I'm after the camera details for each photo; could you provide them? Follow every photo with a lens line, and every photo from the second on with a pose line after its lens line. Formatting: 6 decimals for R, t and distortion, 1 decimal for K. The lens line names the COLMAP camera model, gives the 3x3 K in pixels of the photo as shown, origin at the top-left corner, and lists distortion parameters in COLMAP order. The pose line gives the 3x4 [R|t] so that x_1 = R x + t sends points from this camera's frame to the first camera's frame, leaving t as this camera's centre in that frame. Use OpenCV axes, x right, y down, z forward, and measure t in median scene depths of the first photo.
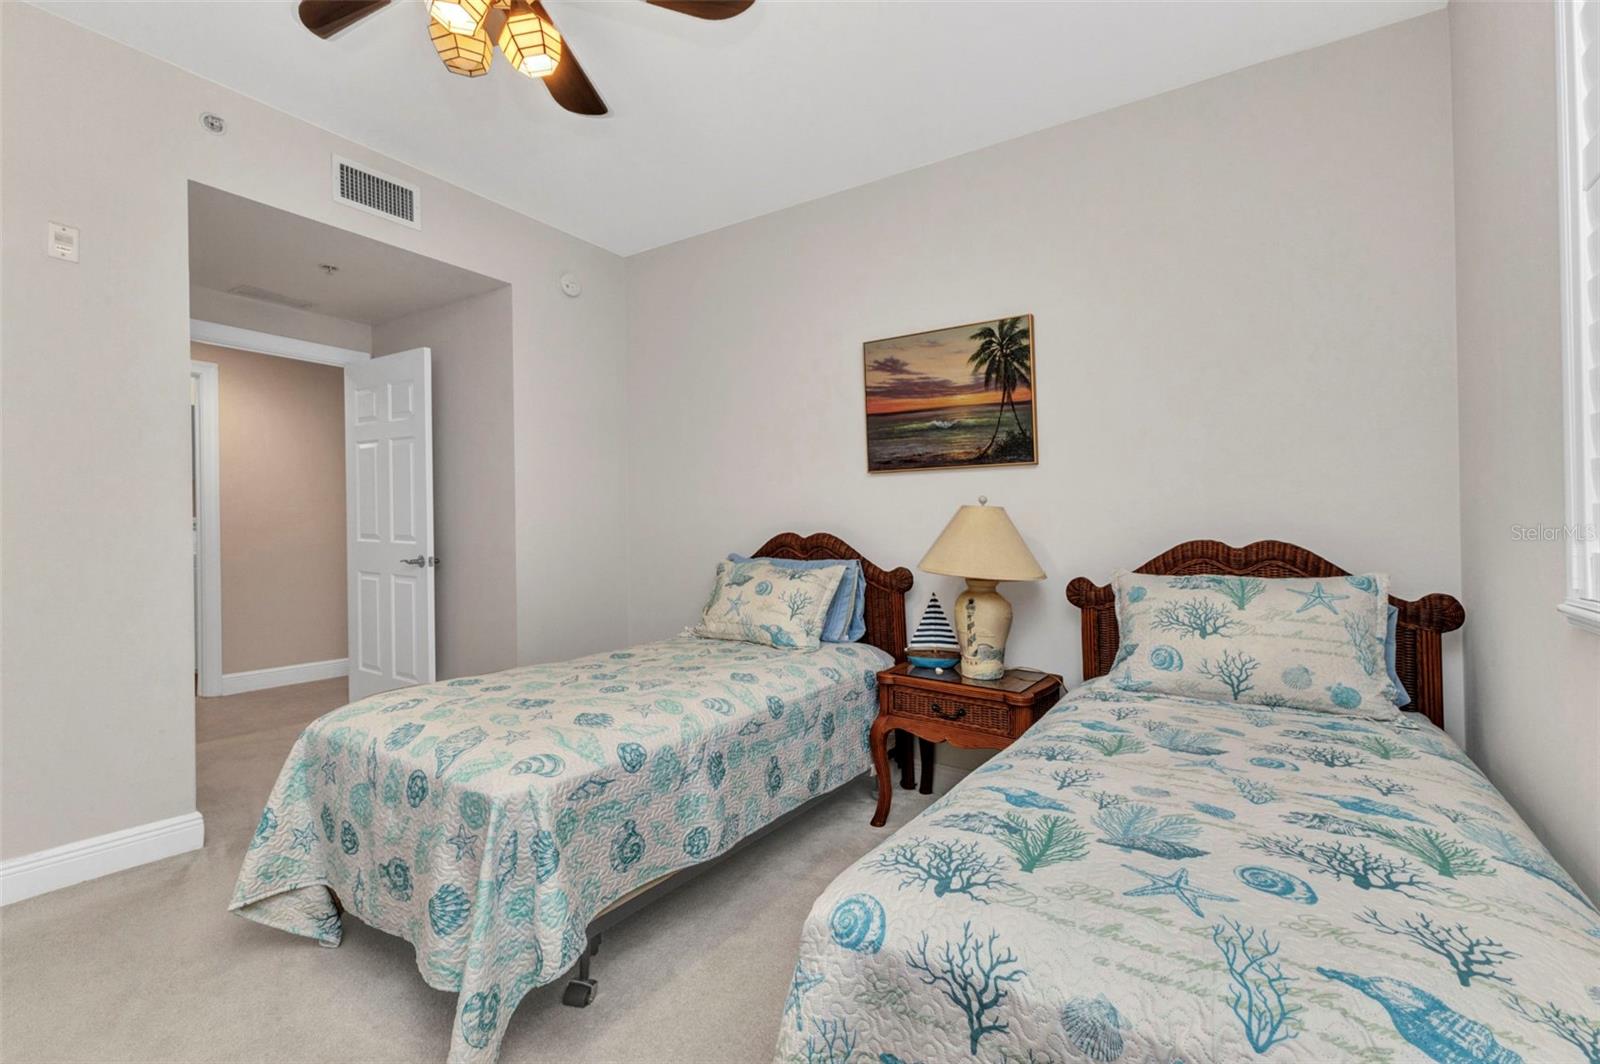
lens RADIAL K [[696.0, 0, 794.7], [0, 696.0, 530.0], [0, 0, 1]] dist [0.009310, -0.000224]
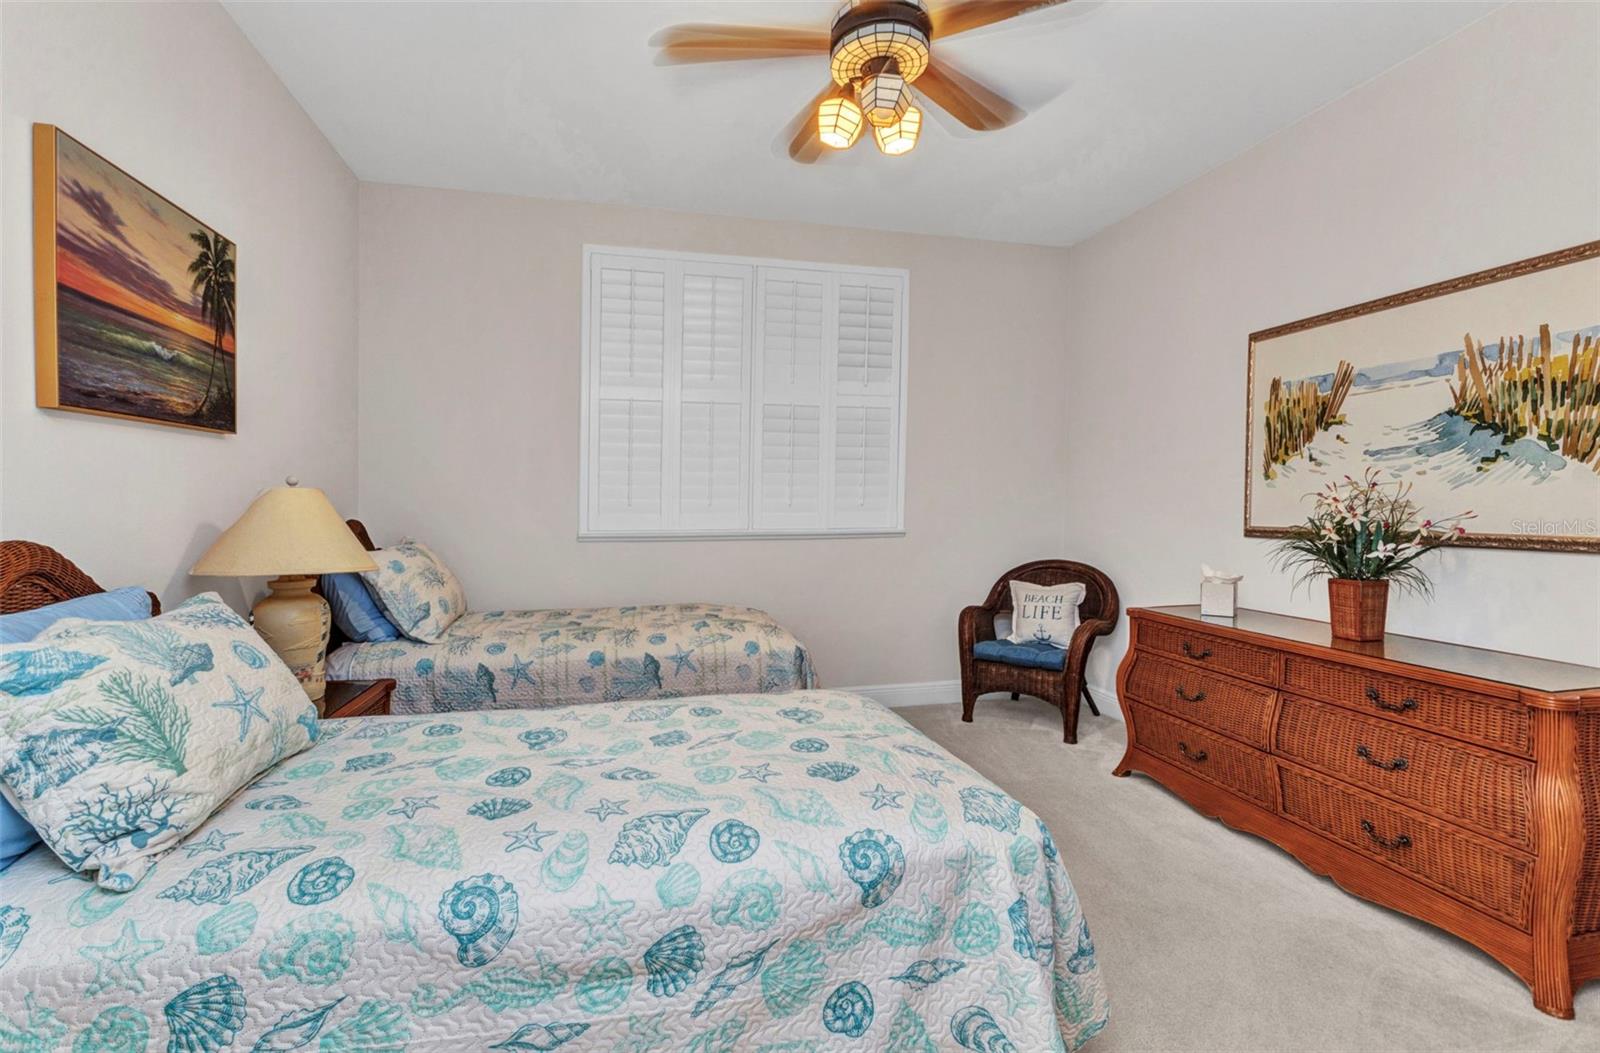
lens RADIAL K [[695.8, 0, 800.1], [0, 695.8, 535.5], [0, 0, 1]] dist [0.018418, -0.000108]
pose [[-0.756924, -0.043062, 0.652082, -0.645908], [-0.001678, 0.997951, 0.063955, -0.029720], [-0.653500, 0.047315, -0.755446, 1.128121]]
